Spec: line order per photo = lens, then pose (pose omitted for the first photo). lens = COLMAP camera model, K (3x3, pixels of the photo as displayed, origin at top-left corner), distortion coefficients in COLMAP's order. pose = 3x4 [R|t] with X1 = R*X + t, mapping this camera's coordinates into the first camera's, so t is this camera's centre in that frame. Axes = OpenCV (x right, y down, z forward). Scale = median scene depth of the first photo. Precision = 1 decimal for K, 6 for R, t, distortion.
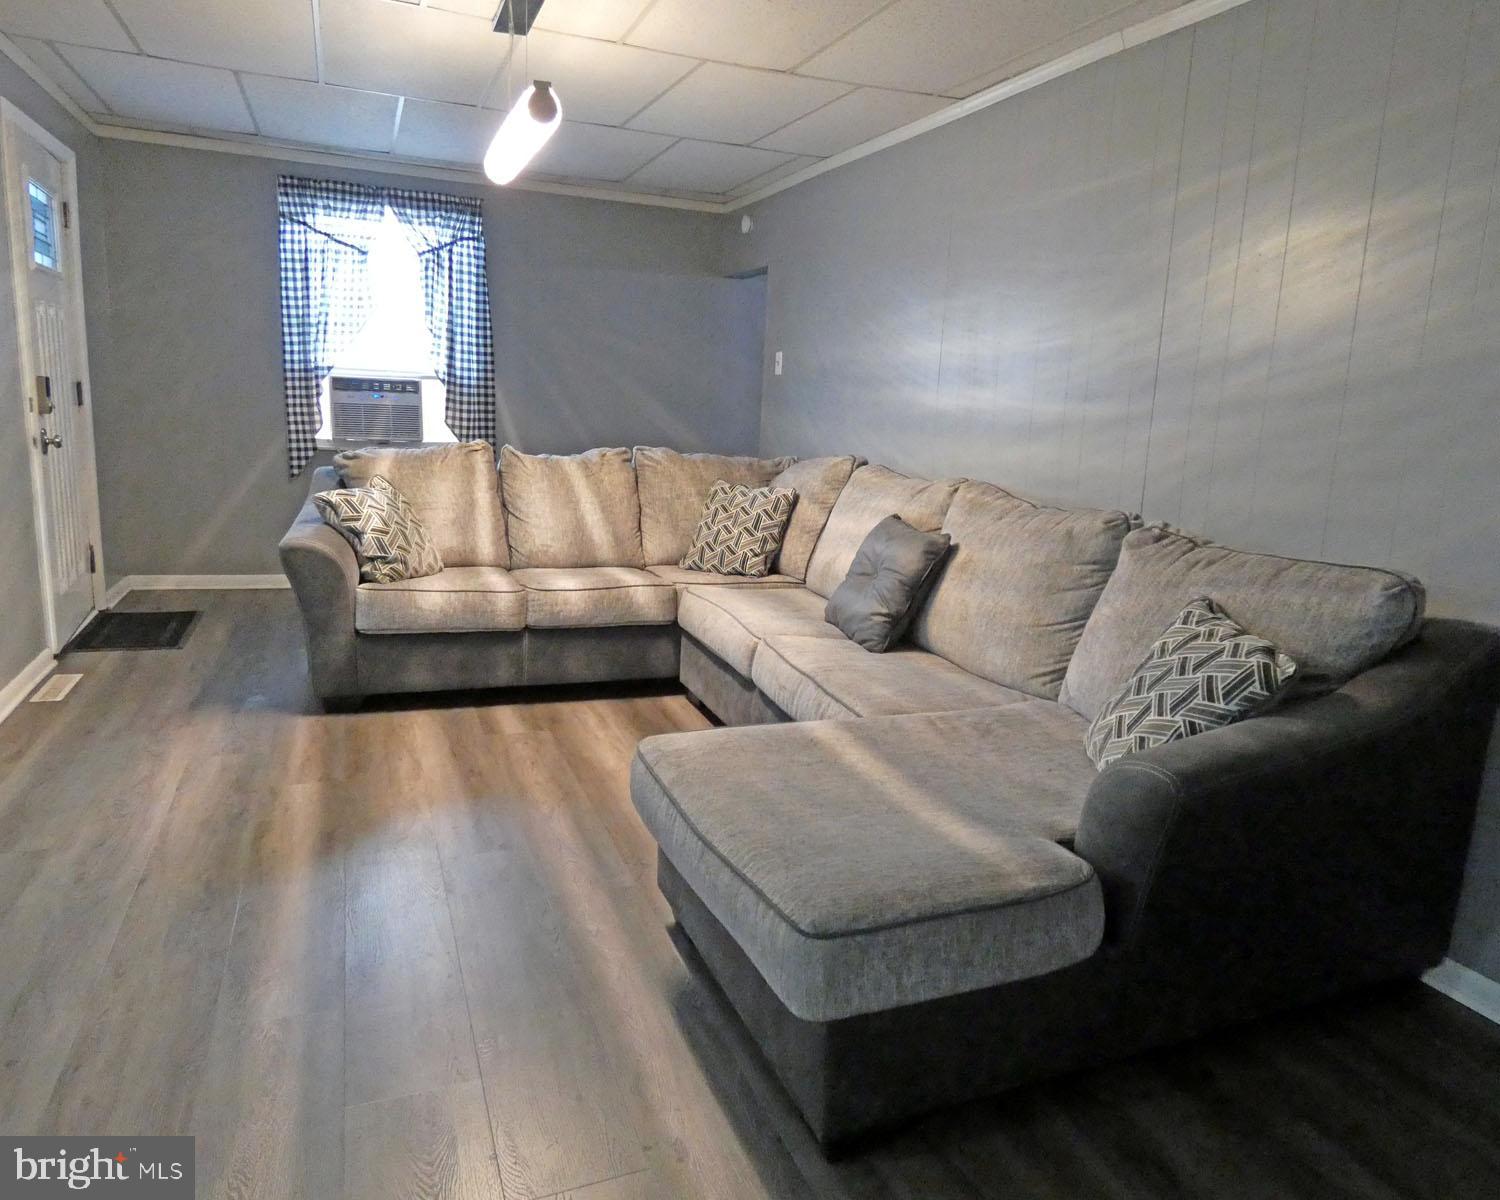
lens RADIAL K [[991.8, 0, 865.9], [0, 991.8, 579.8], [0, 0, 1]] dist [-0.002225, -0.003122]
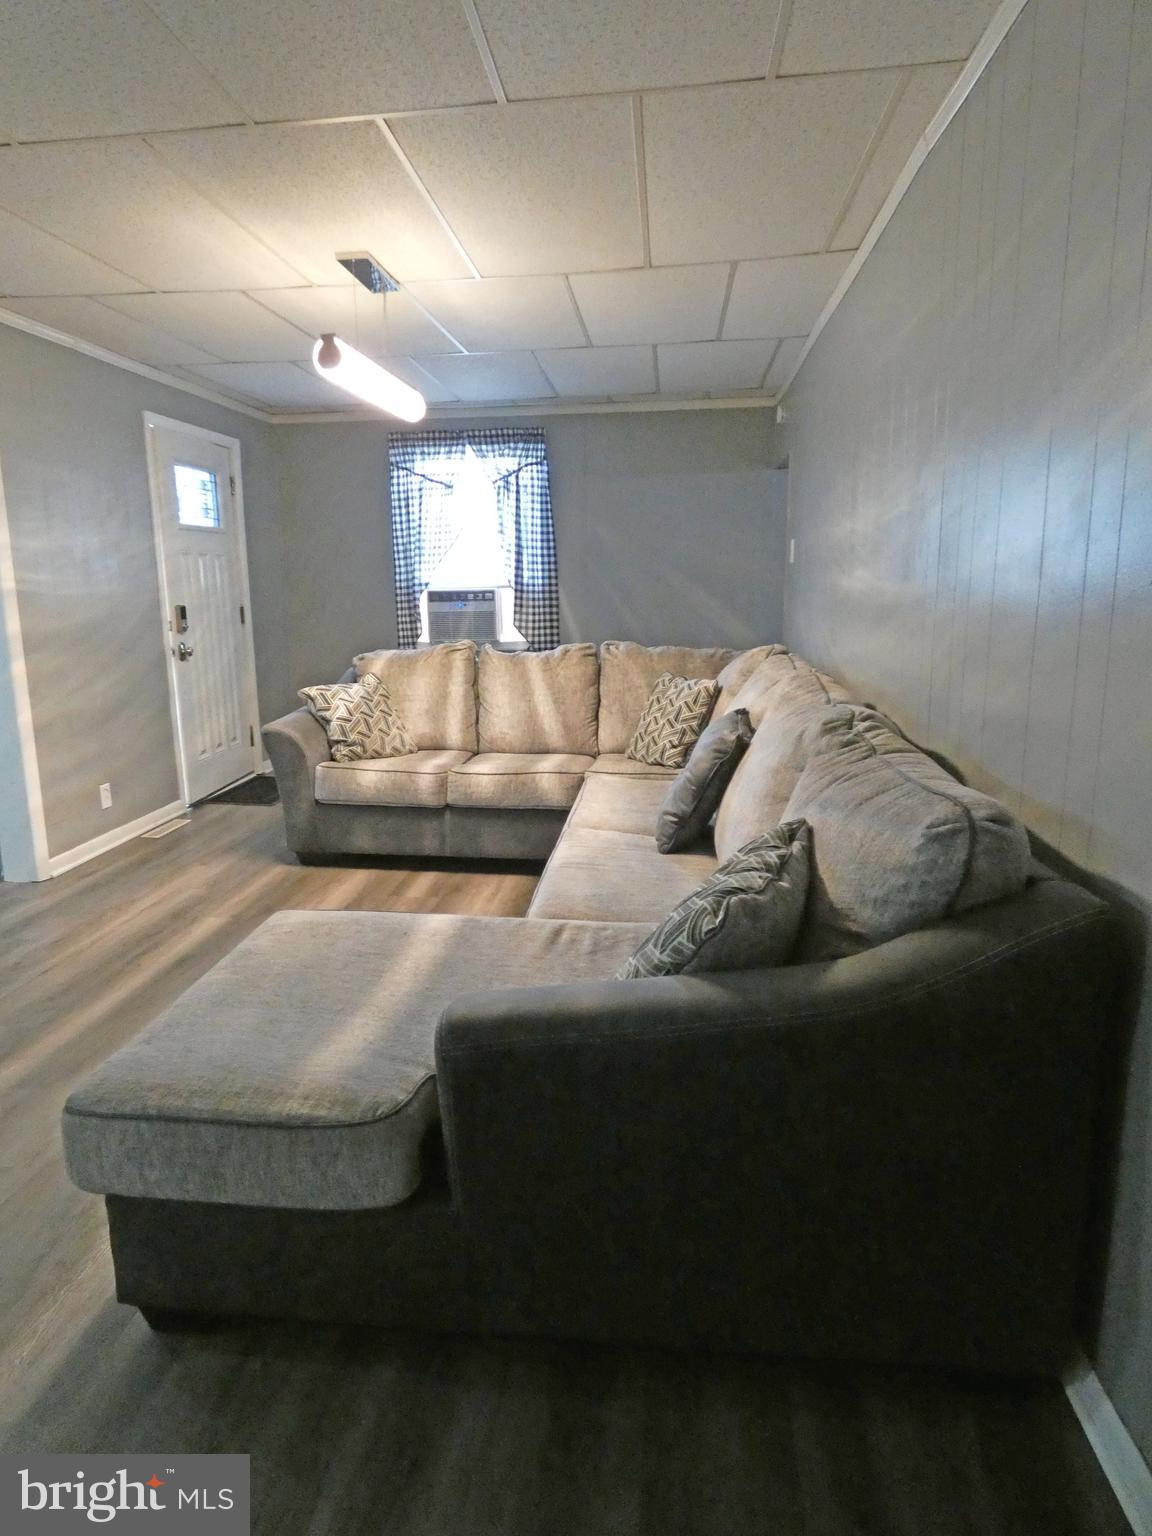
lens RADIAL K [[942.0, 0, 578.3], [0, 942.0, 760.0], [0, 0, 1]] dist [-0.014084, 0.016921]
pose [[0.860191, 0.034989, -0.508771, 0.296775], [-0.035787, 0.999326, 0.008219, -0.016162], [0.508715, 0.011138, 0.860863, 0.126265]]
